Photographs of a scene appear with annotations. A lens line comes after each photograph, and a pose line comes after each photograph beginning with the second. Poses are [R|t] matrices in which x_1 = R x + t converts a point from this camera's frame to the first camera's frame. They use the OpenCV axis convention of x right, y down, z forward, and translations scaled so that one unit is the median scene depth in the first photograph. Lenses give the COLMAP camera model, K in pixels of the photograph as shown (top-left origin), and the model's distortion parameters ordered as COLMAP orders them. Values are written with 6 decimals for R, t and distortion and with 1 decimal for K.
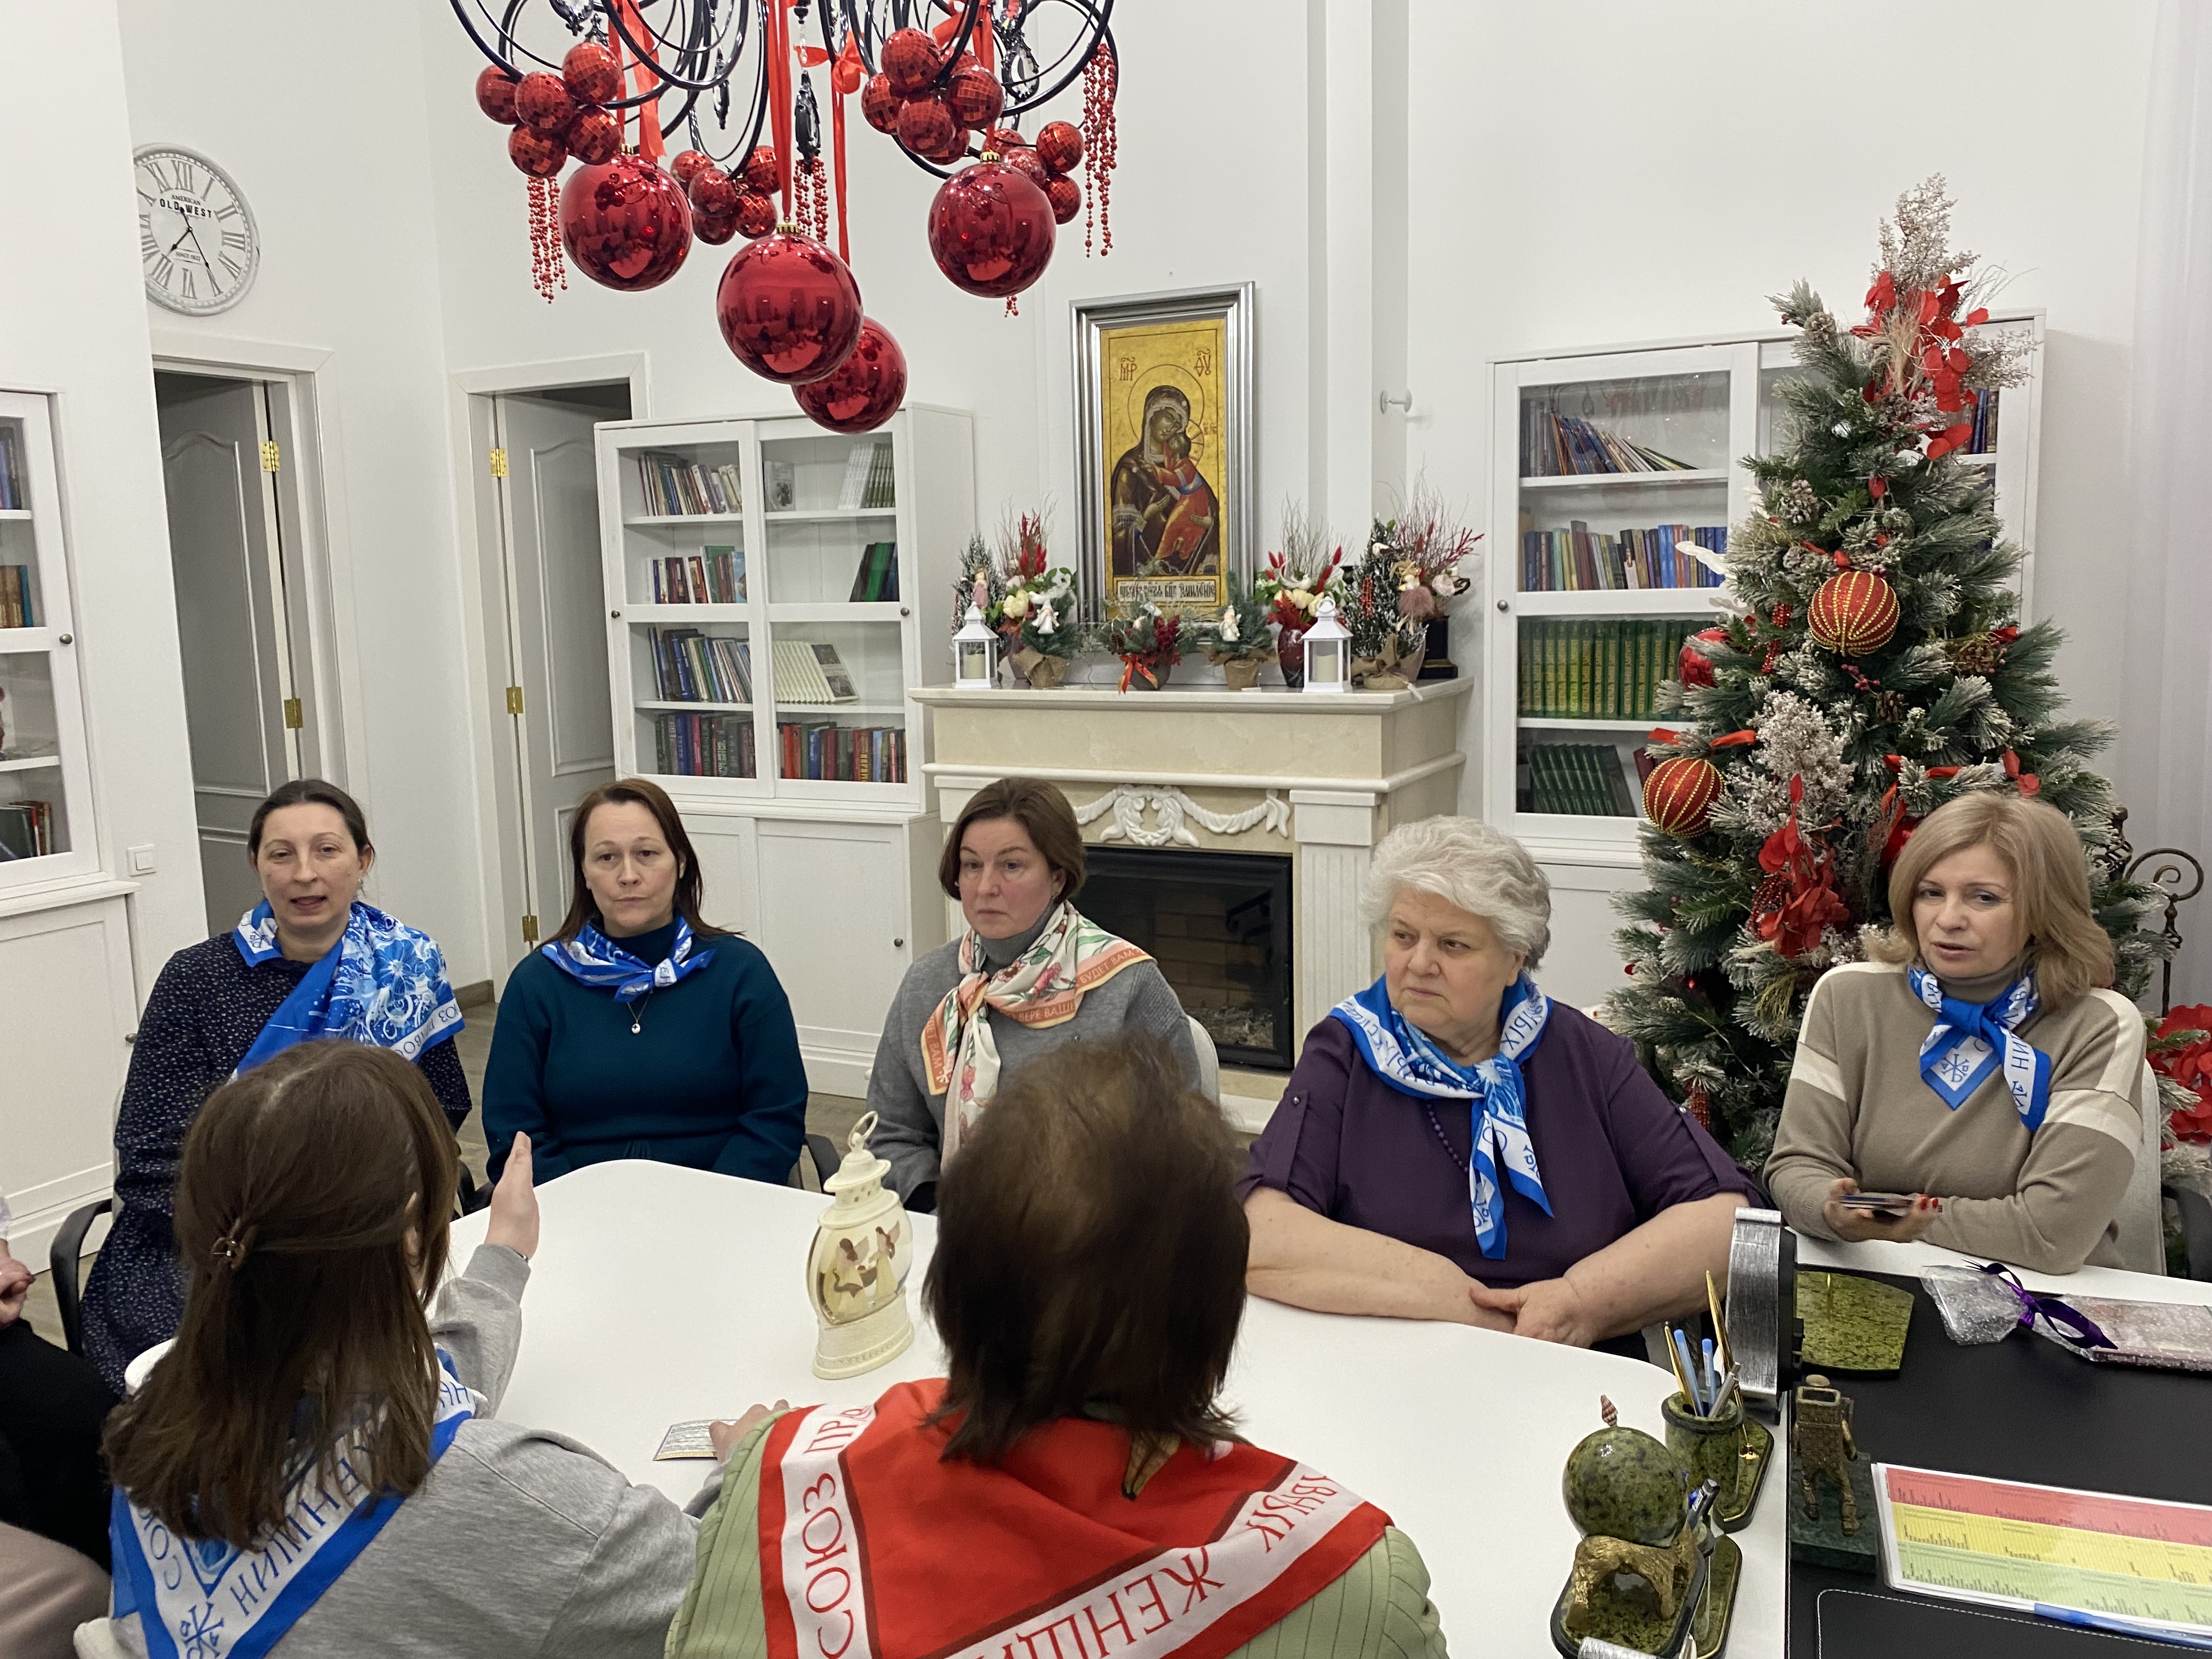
lens RADIAL K [[1637.8, 0, 1106.0], [0, 1637.8, 829.5], [0, 0, 1]] dist [0.061107, -0.098145]
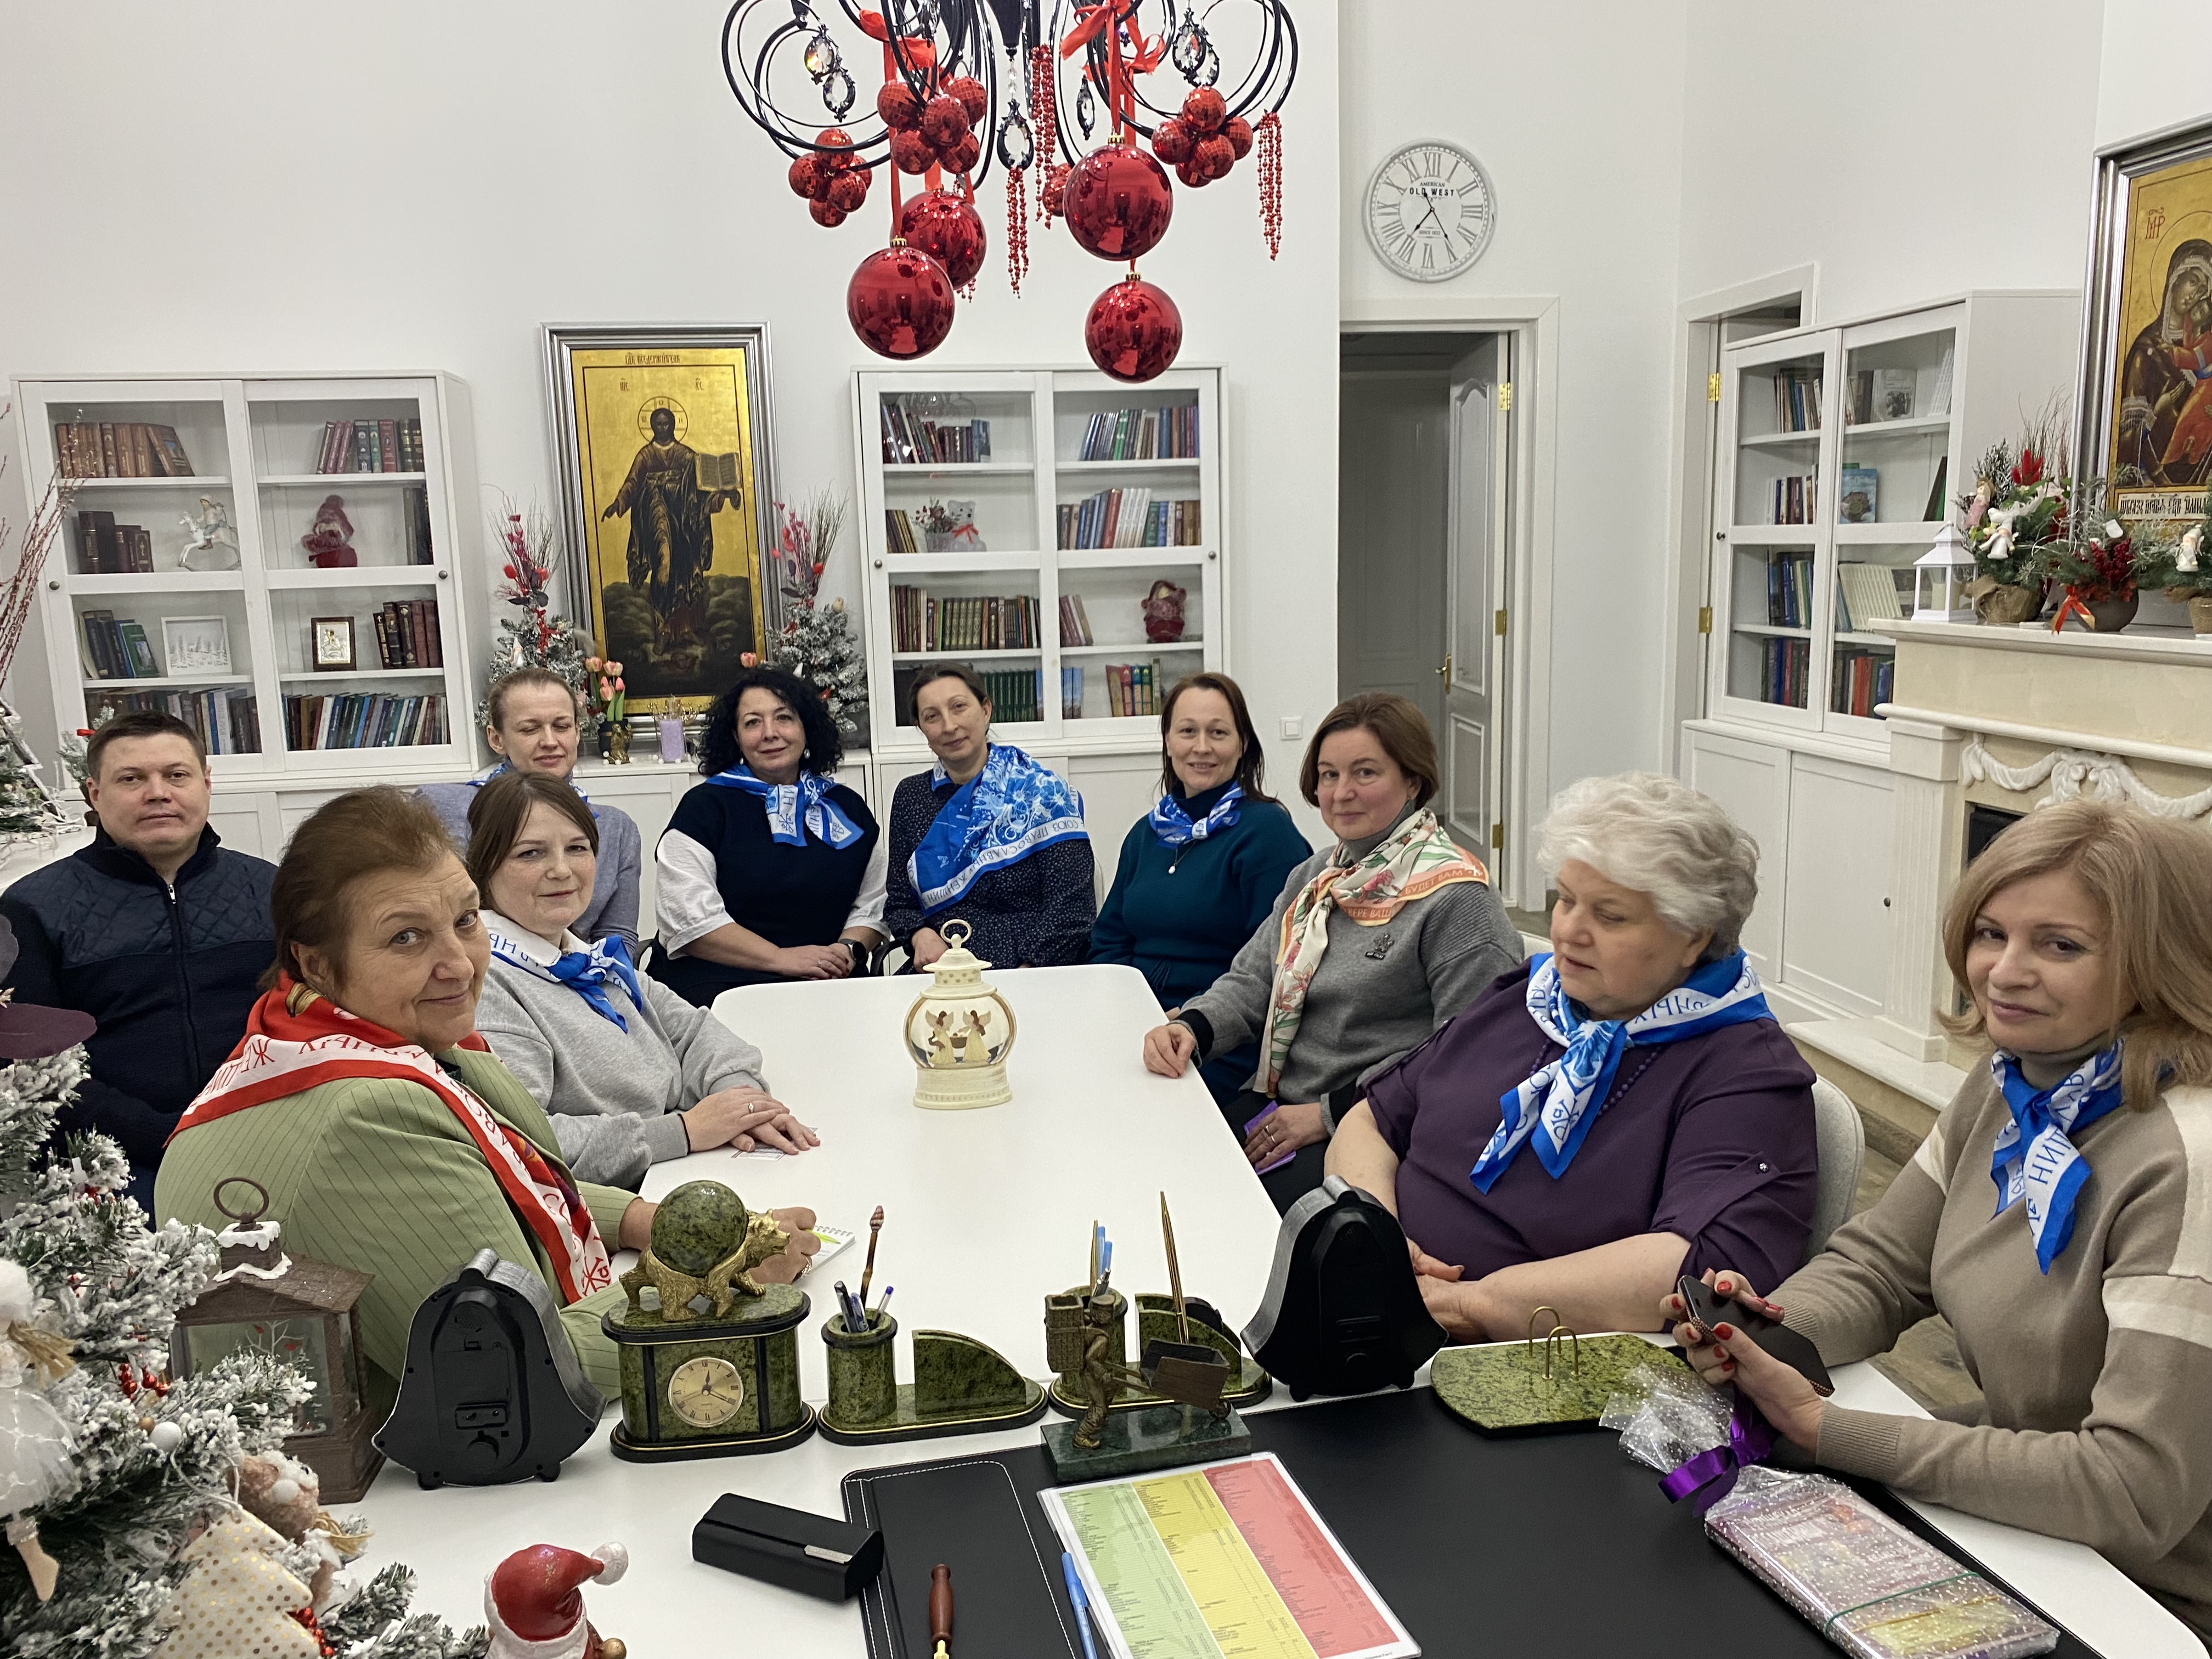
lens RADIAL K [[1676.6, 0, 1106.0], [0, 1676.6, 829.5], [0, 0, 1]] dist [0.003903, -0.007183]
pose [[0.578109, 0.145321, -0.802914, 0.407471], [-0.111113, 0.988867, 0.098975, -0.016698], [0.808359, 0.031996, 0.587820, 0.130801]]
